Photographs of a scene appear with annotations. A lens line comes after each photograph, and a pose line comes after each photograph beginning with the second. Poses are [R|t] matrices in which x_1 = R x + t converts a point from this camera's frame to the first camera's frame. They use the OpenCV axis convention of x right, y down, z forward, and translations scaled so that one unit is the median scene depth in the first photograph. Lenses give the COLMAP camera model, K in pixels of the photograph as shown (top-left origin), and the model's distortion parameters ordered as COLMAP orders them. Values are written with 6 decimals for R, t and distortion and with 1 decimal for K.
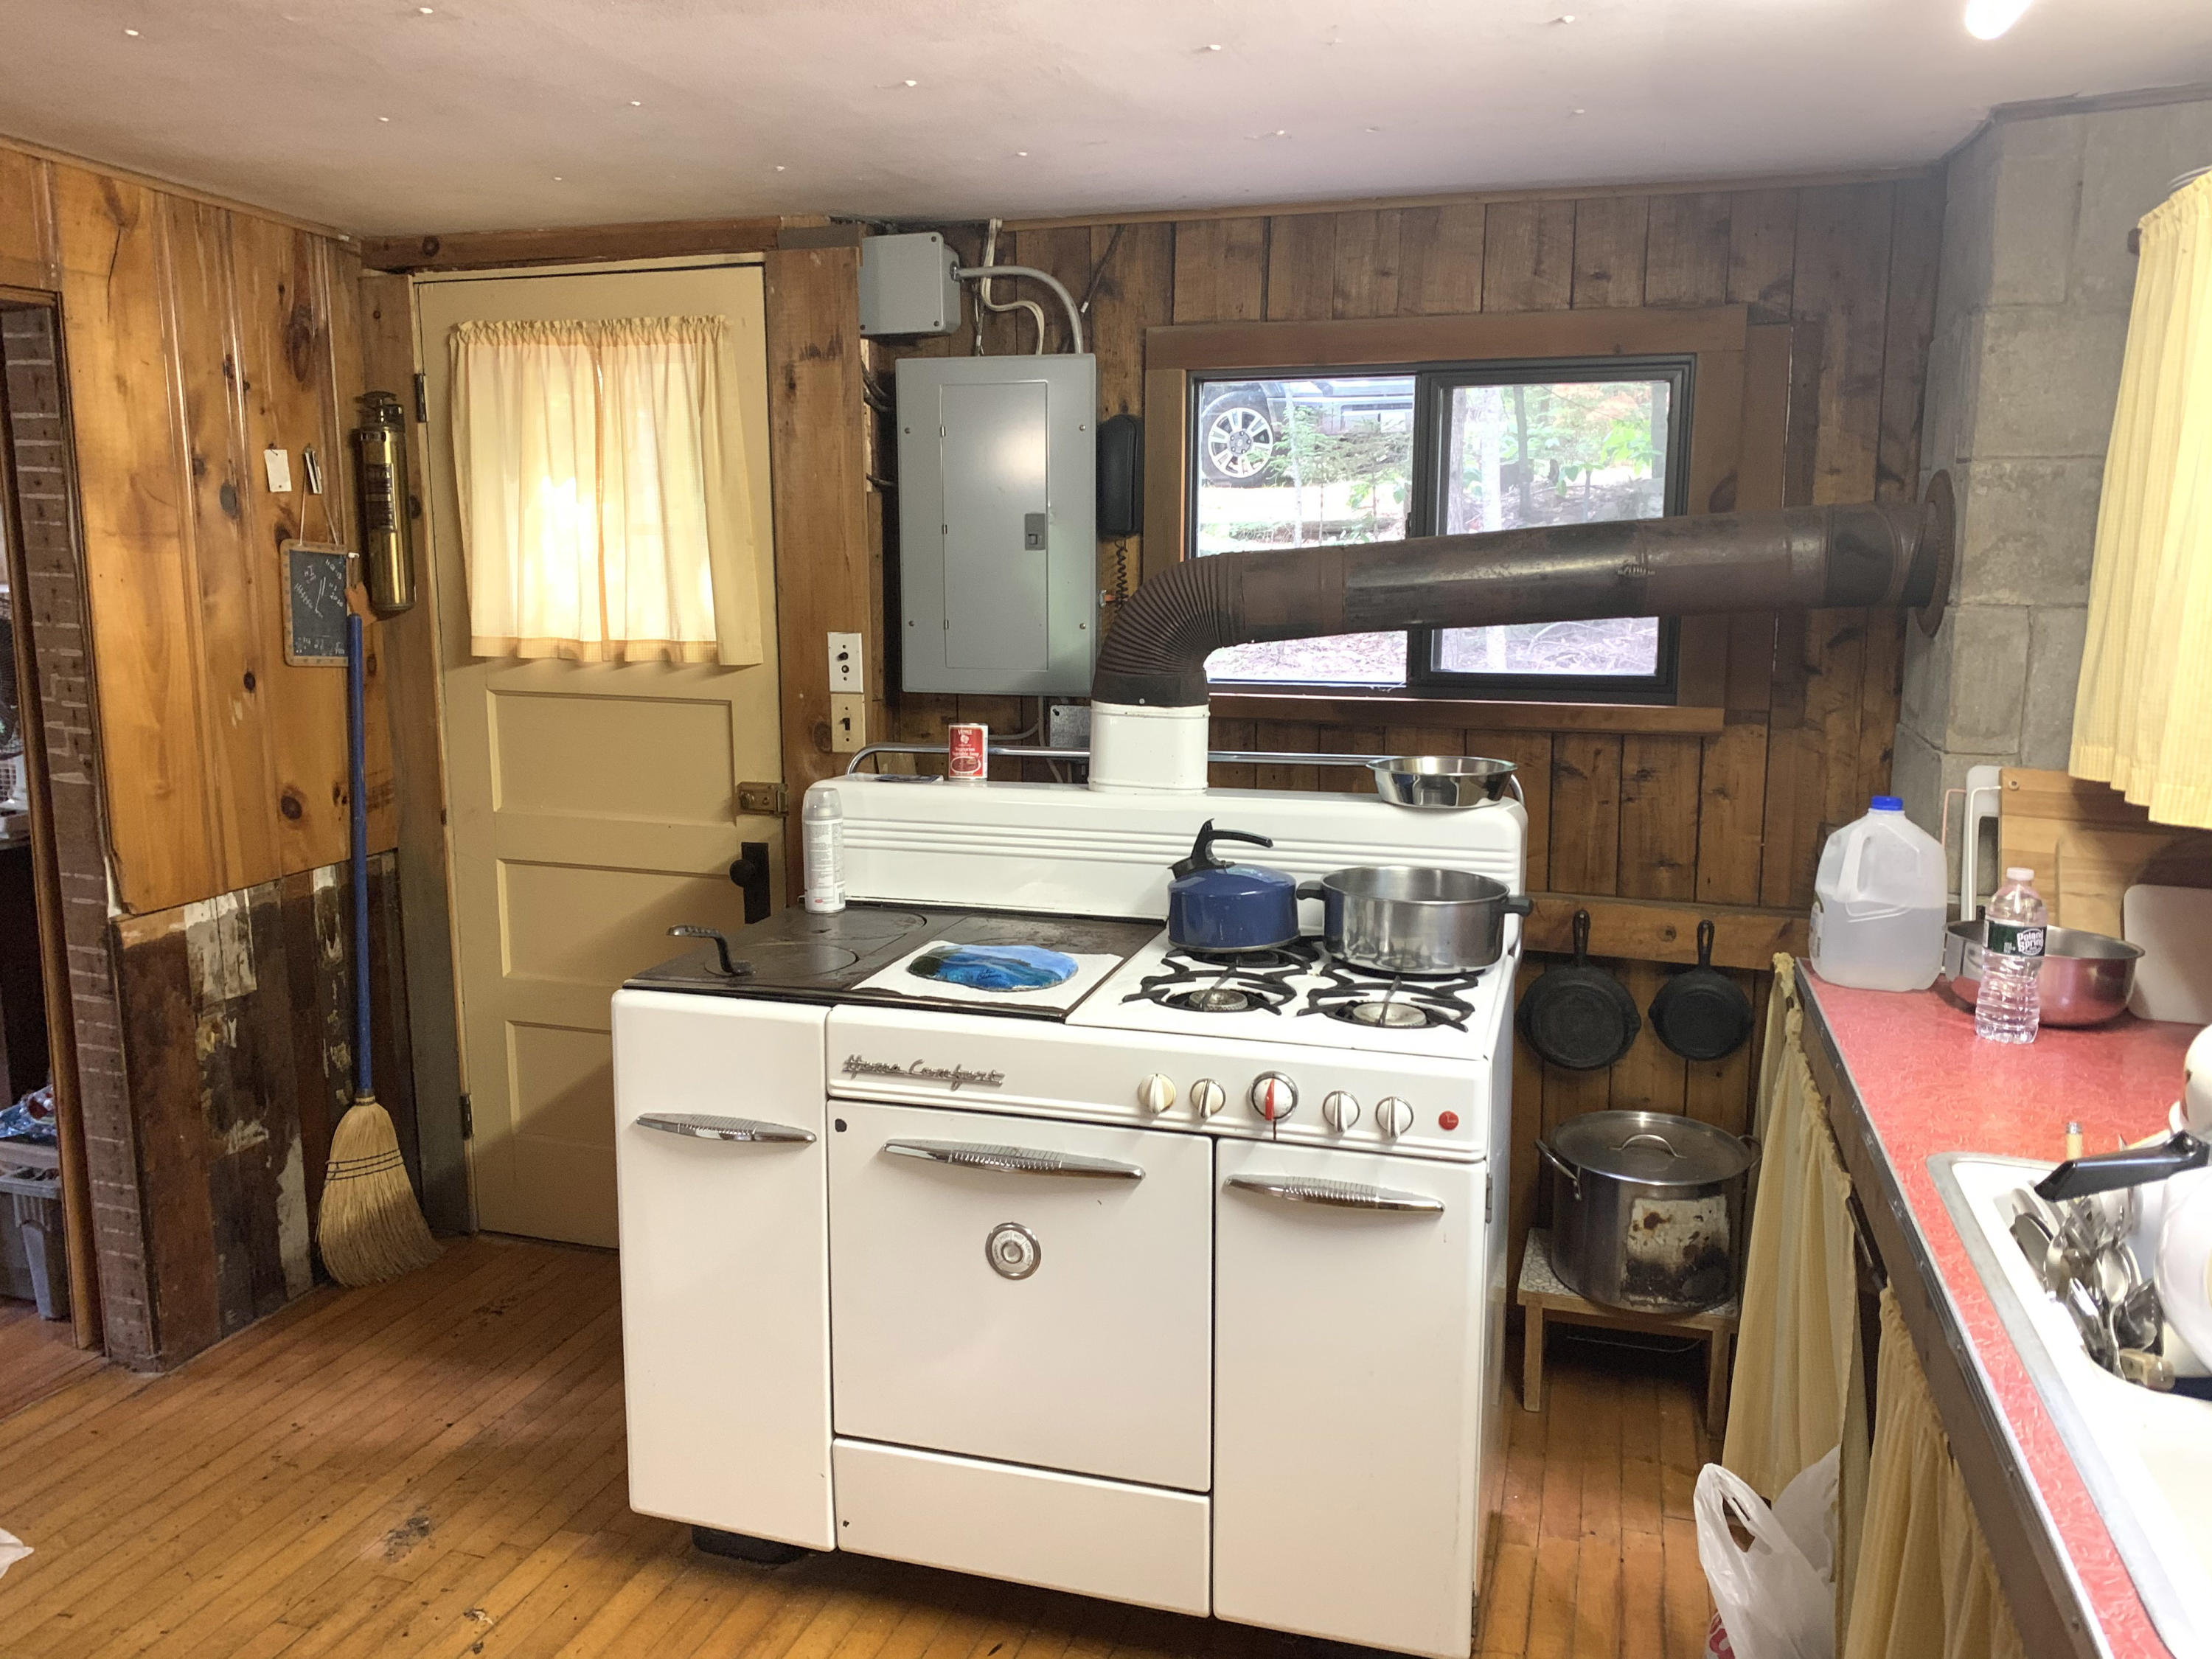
lens RADIAL K [[1674.4, 0, 1099.8], [0, 1674.4, 821.9], [0, 0, 1]] dist [0.032569, -0.043246]
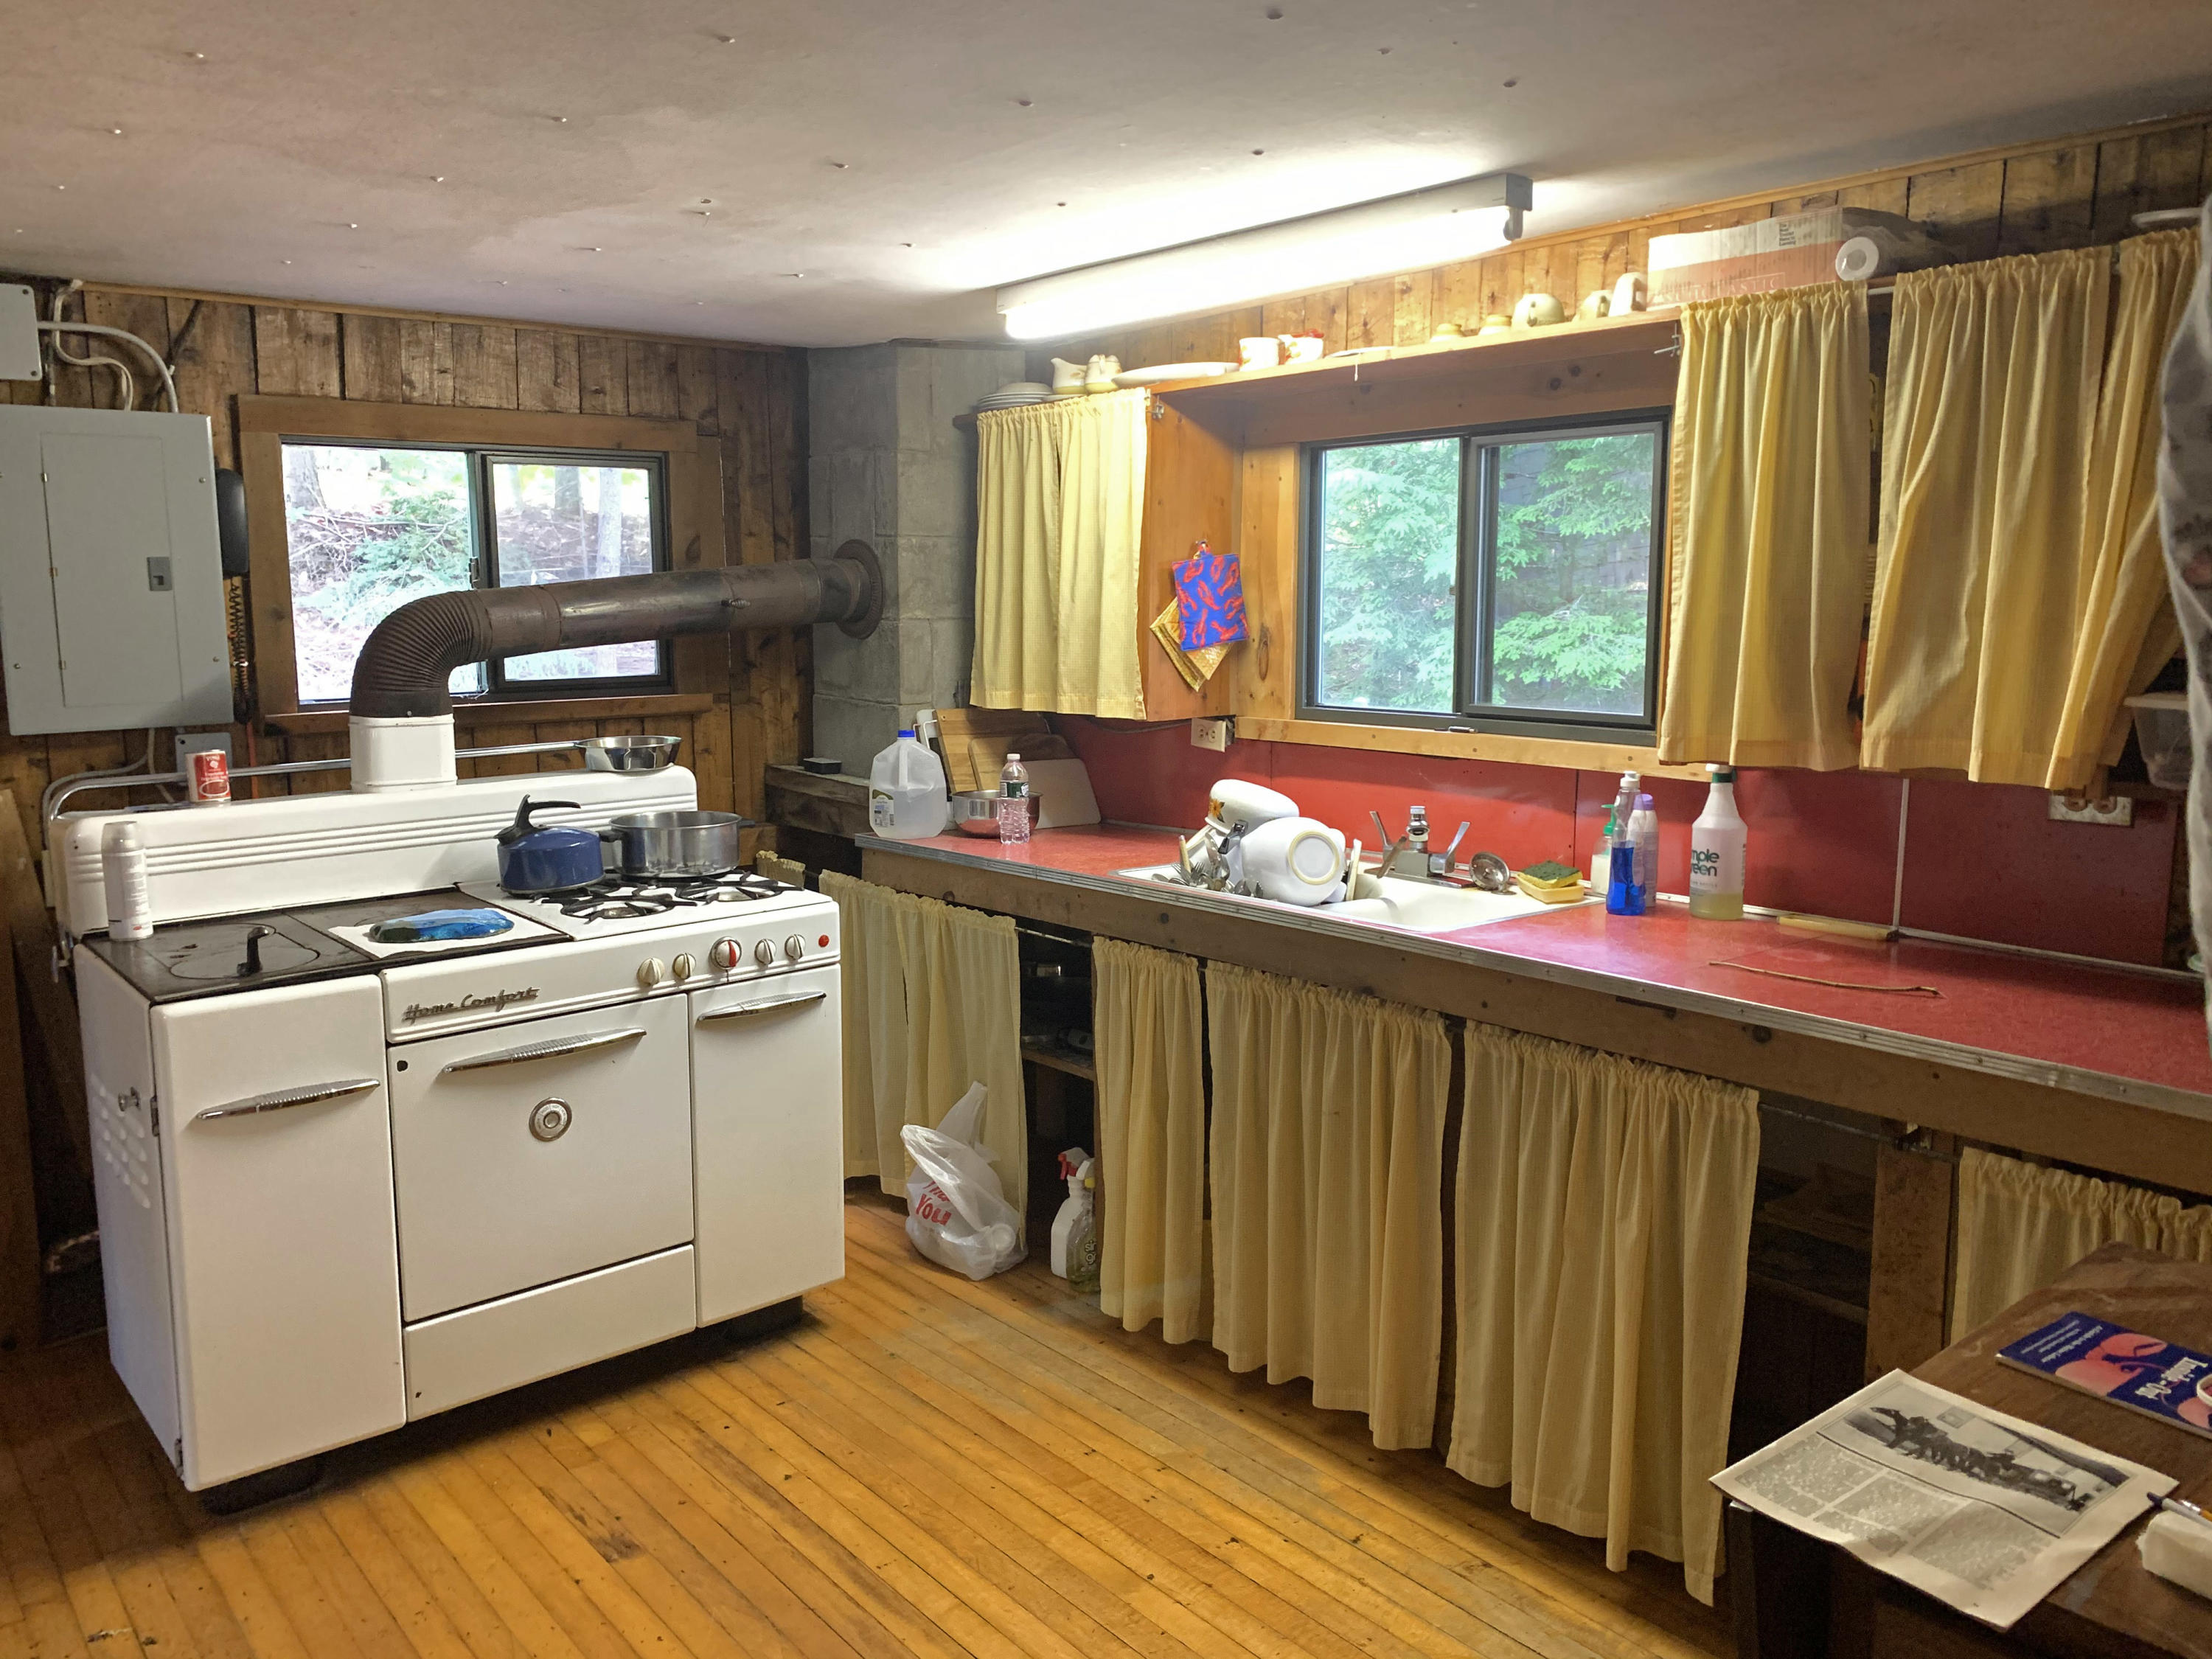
lens RADIAL K [[1674.4, 0, 1104.4], [0, 1674.4, 836.4], [0, 0, 1]] dist [0.032569, -0.043246]
pose [[0.545949, -0.137504, 0.826457, -0.716044], [0.136600, 0.987850, 0.074119, -0.005546], [-0.826607, 0.072429, 0.558099, -0.106902]]
